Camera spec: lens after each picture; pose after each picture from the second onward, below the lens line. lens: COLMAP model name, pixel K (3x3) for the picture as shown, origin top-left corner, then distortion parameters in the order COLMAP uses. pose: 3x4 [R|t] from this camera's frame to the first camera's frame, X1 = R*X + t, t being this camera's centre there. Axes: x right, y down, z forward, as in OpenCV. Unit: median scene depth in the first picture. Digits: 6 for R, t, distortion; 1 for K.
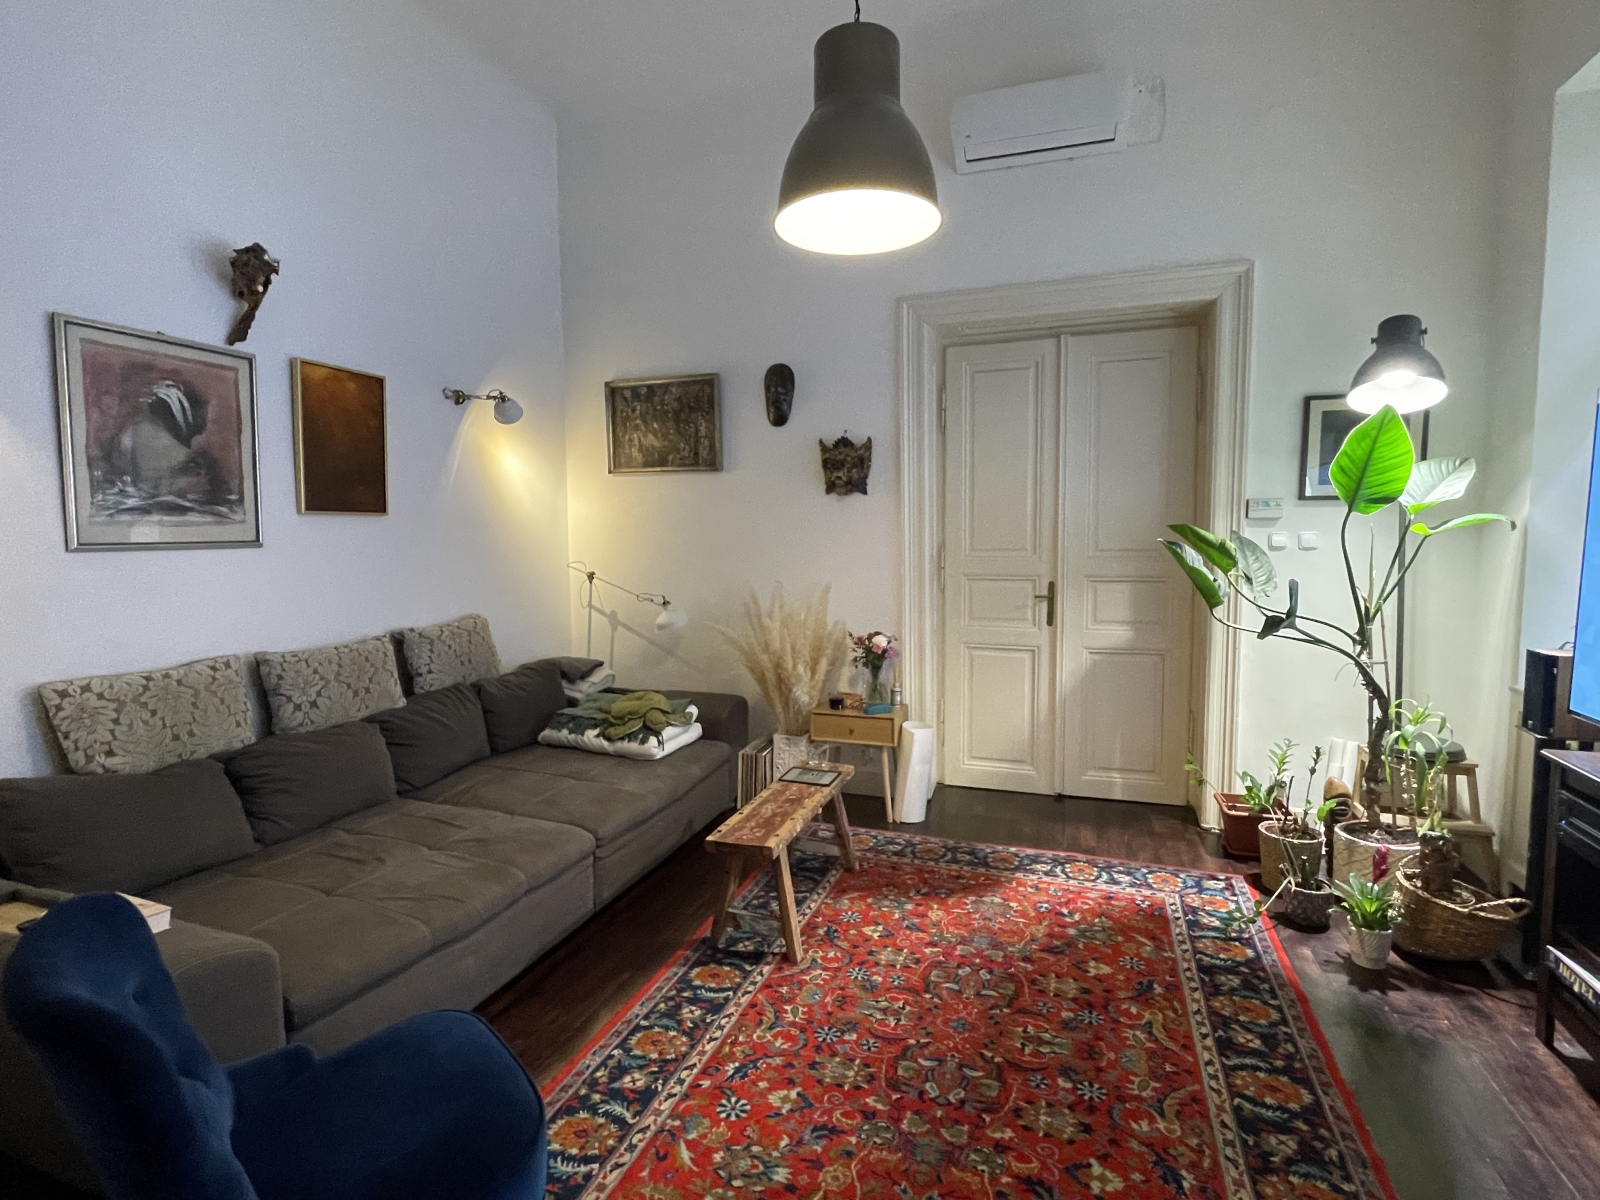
lens RADIAL K [[792.3, 0, 797.1], [0, 792.3, 594.5], [0, 0, 1]] dist [0.001642, 0.000658]
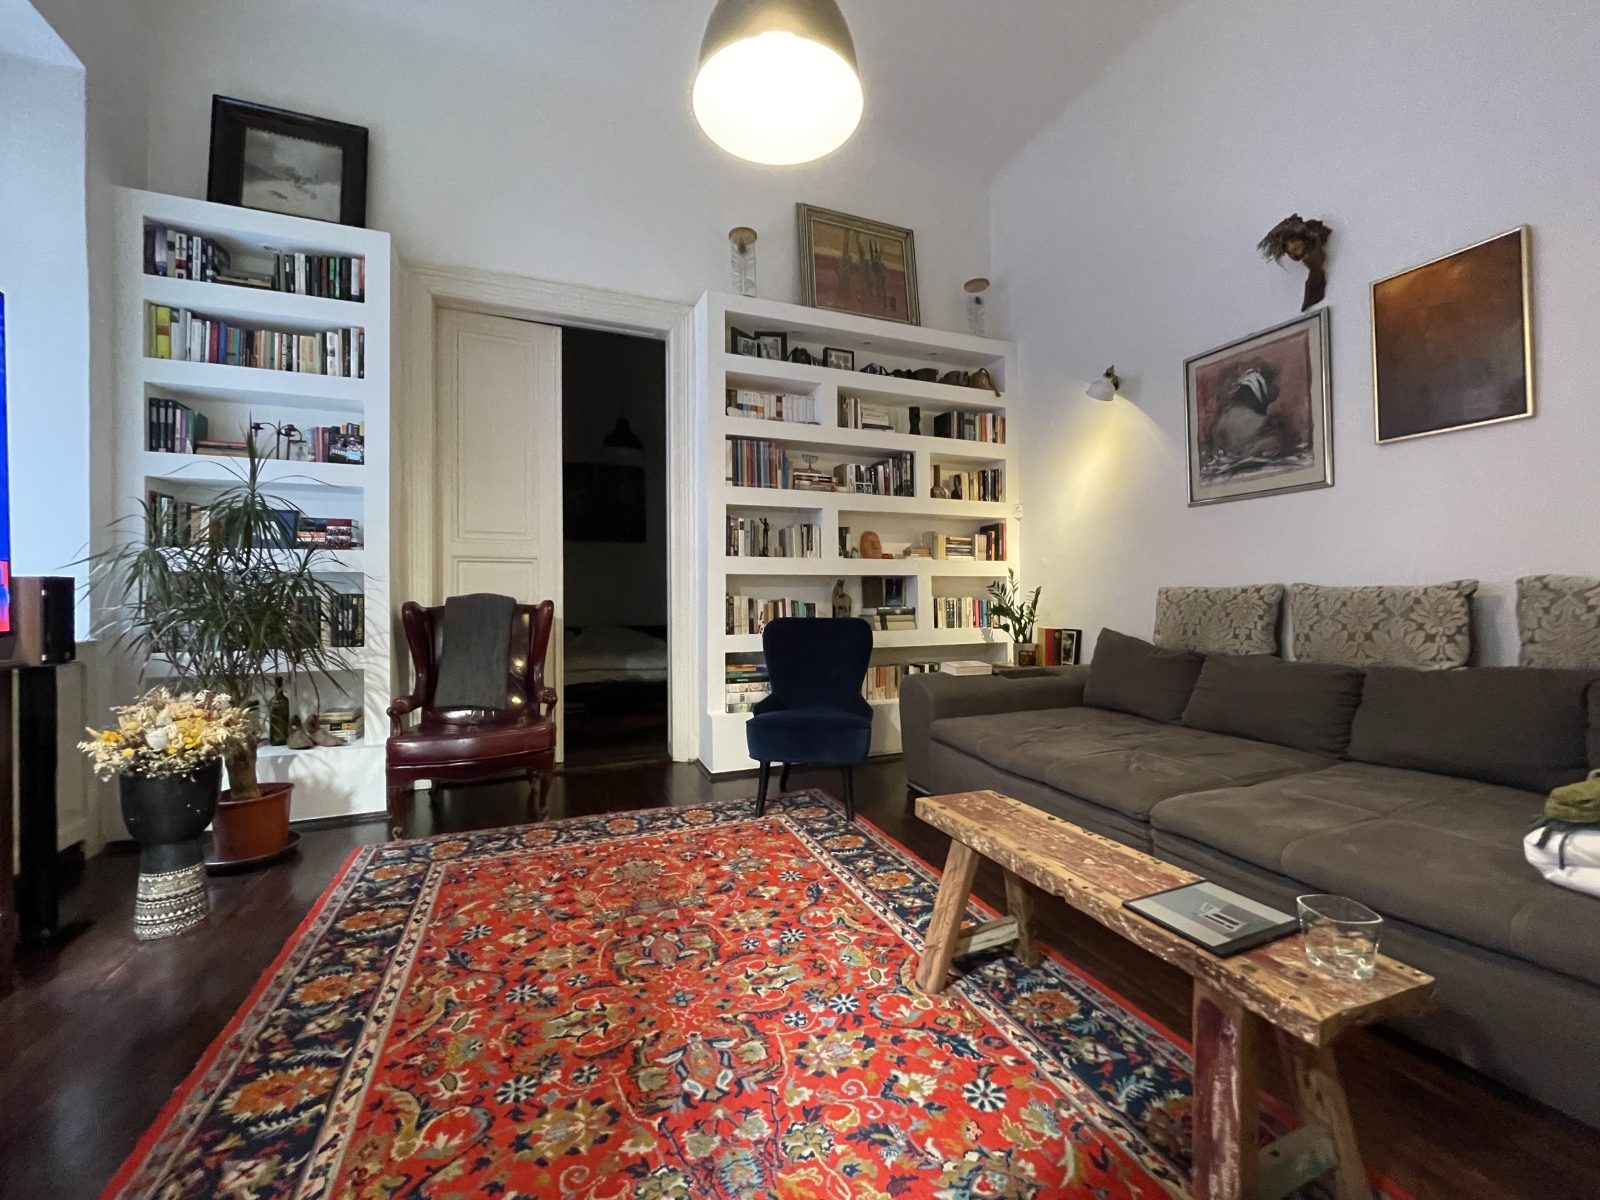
lens RADIAL K [[642.5, 0, 797.9], [0, 642.5, 592.1], [0, 0, 1]] dist [-0.001538, 0.000053]
pose [[-0.746939, 0.009191, -0.664829, 0.512779], [-0.039906, 0.997482, 0.058625, 0.071113], [0.663694, 0.070320, -0.744691, 1.428711]]
